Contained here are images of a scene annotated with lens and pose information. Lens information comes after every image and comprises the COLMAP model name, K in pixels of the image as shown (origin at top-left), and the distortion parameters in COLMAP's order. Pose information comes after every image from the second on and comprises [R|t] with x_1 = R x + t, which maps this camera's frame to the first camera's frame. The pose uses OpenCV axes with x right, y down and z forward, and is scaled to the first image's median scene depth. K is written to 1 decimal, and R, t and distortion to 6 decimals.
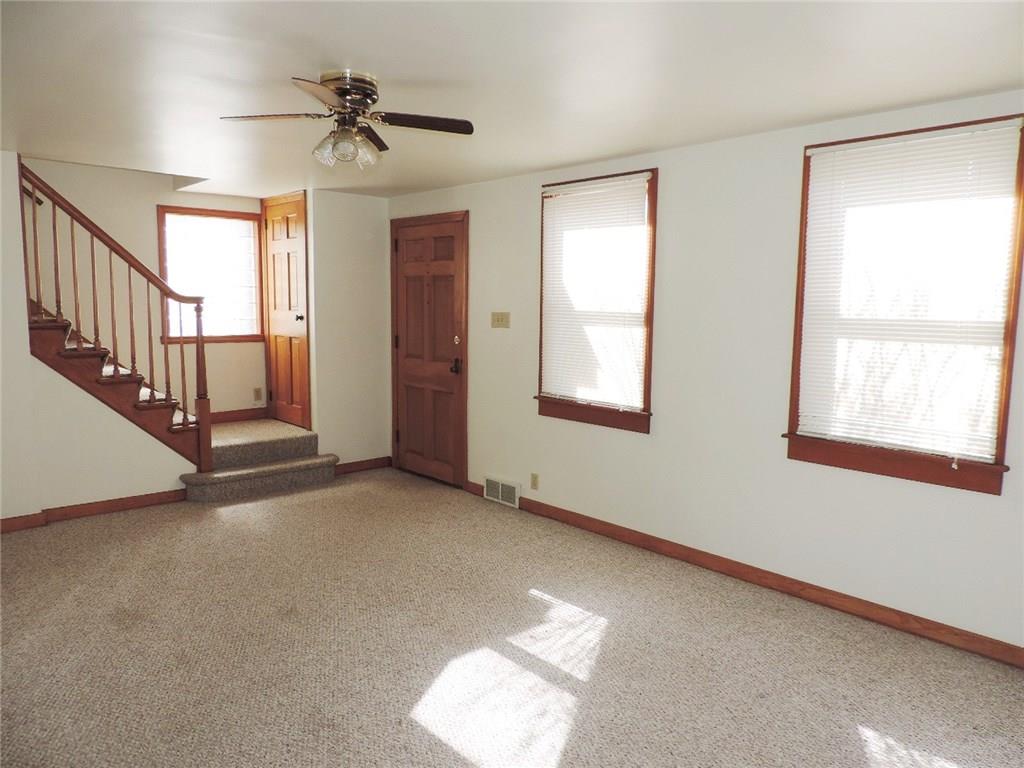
lens RADIAL K [[734.0, 0, 523.2], [0, 734.0, 385.4], [0, 0, 1]] dist [-0.007617, -0.010248]
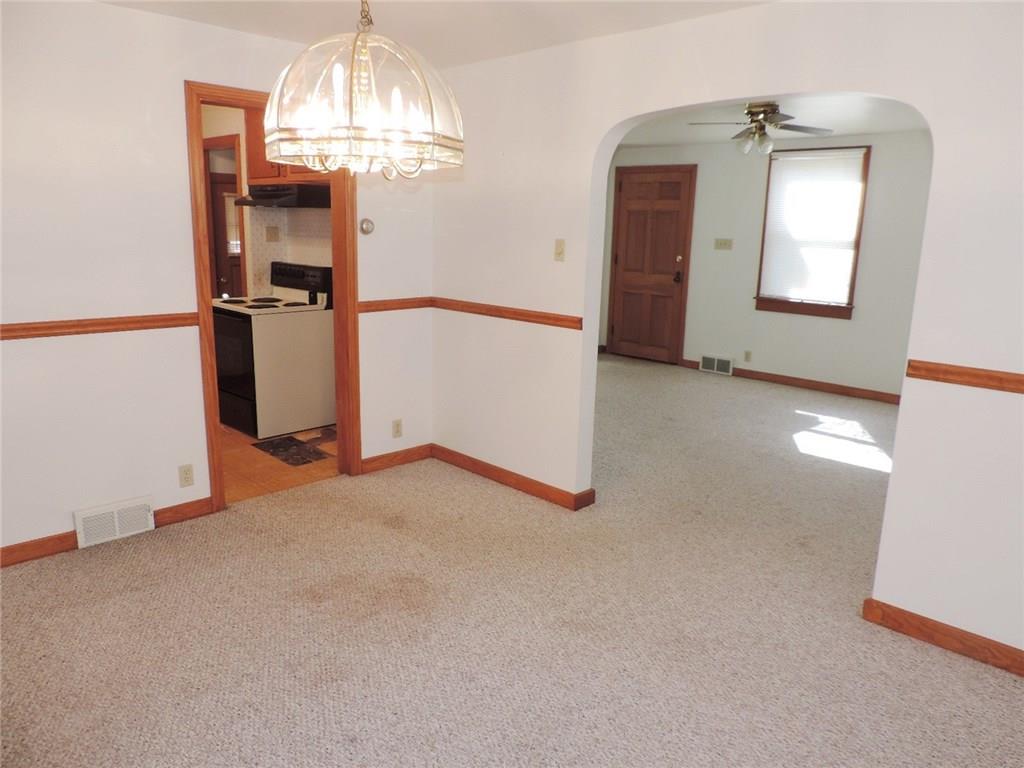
lens RADIAL K [[734.0, 0, 520.5], [0, 734.0, 383.4], [0, 0, 1]] dist [-0.007617, -0.010248]
pose [[0.998892, 0.005182, 0.046773, -0.585122], [-0.009695, 0.995259, 0.096777, 0.055192], [-0.046050, -0.097123, 0.994206, -0.508086]]
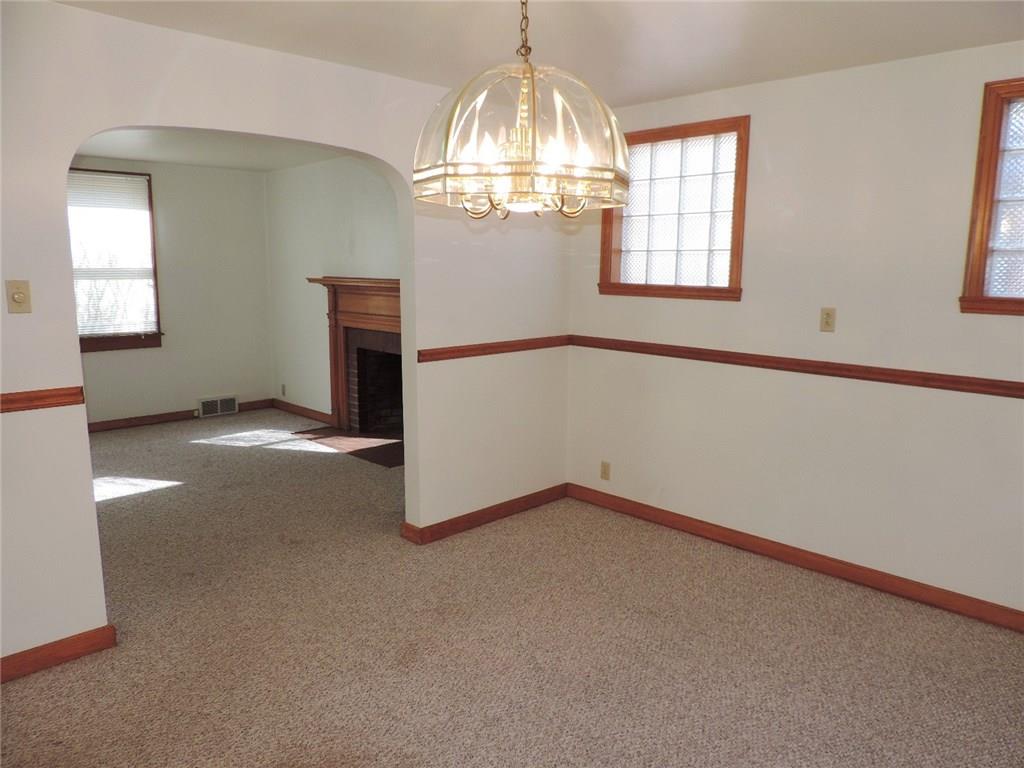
lens RADIAL K [[734.0, 0, 520.5], [0, 734.0, 380.2], [0, 0, 1]] dist [-0.007617, -0.010248]
pose [[-0.038497, -0.170325, 0.984636, -1.089603], [0.108852, 0.978788, 0.173569, -0.011437], [-0.993312, 0.113862, -0.019140, -0.020335]]
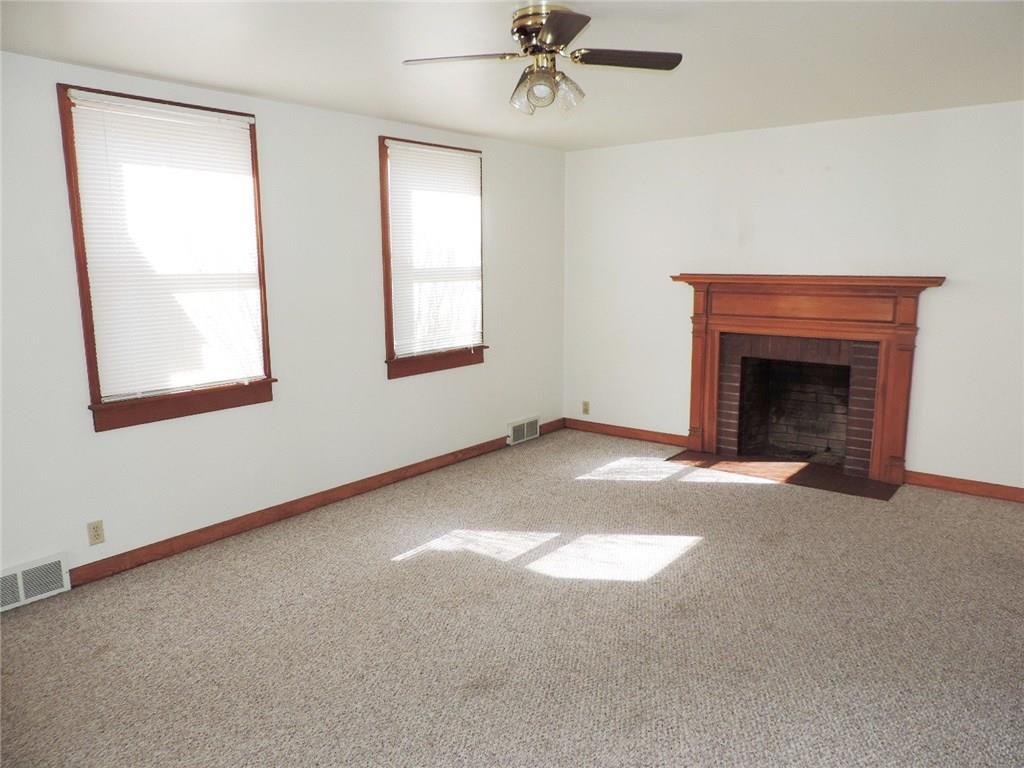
lens RADIAL K [[734.0, 0, 521.7], [0, 734.0, 381.5], [0, 0, 1]] dist [-0.007617, -0.010248]
pose [[-0.163949, -0.176180, 0.970609, -0.783128], [0.120585, 0.972964, 0.196976, -0.103713], [-0.979071, 0.149335, -0.138272, 0.797191]]
